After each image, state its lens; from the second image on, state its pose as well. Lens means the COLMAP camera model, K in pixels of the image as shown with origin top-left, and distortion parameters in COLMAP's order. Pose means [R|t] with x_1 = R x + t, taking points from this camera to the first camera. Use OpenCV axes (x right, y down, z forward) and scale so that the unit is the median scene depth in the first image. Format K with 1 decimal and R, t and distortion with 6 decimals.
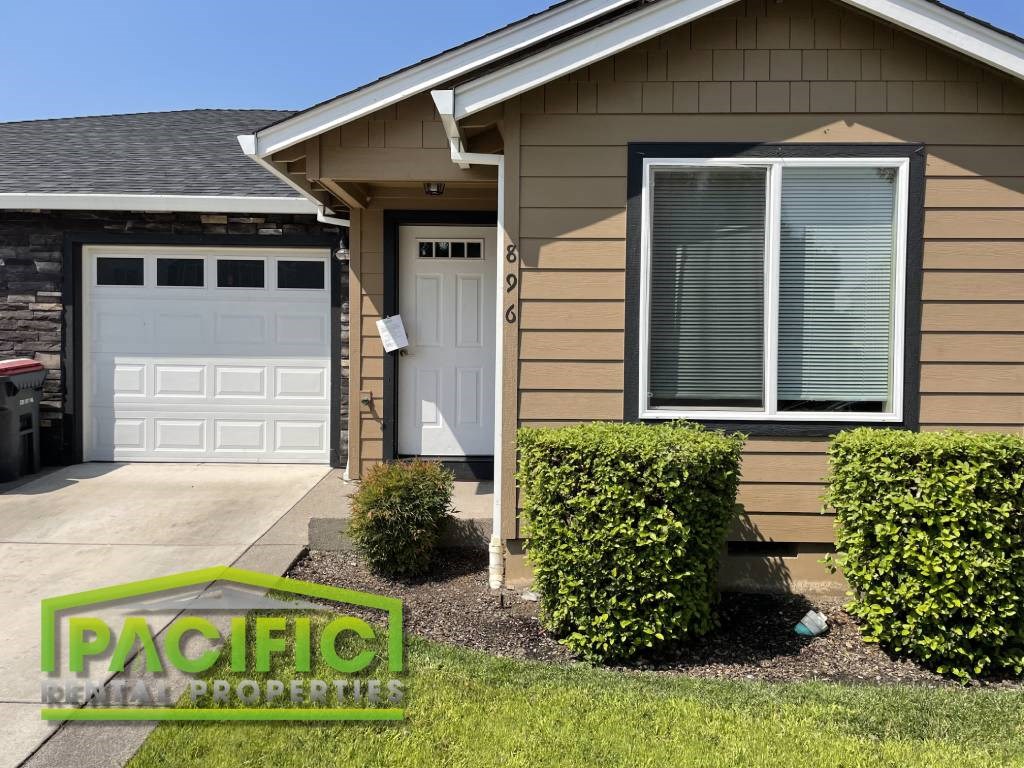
lens RADIAL K [[765.2, 0, 516.1], [0, 765.2, 371.7], [0, 0, 1]] dist [0.086041, -0.109232]
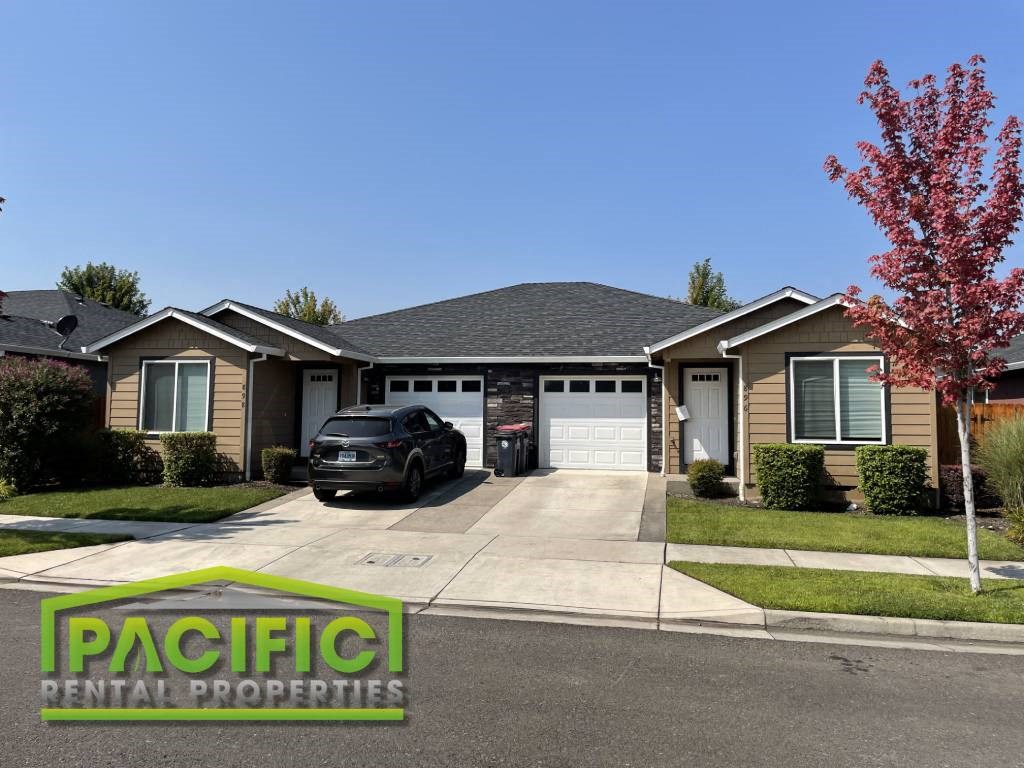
lens RADIAL K [[765.2, 0, 516.1], [0, 765.2, 371.7], [0, 0, 1]] dist [0.086041, -0.109232]
pose [[0.983977, -0.014284, -0.177722, -0.330887], [-0.001256, 0.996206, -0.087023, 0.043479], [0.178290, 0.085852, 0.980226, -2.003380]]
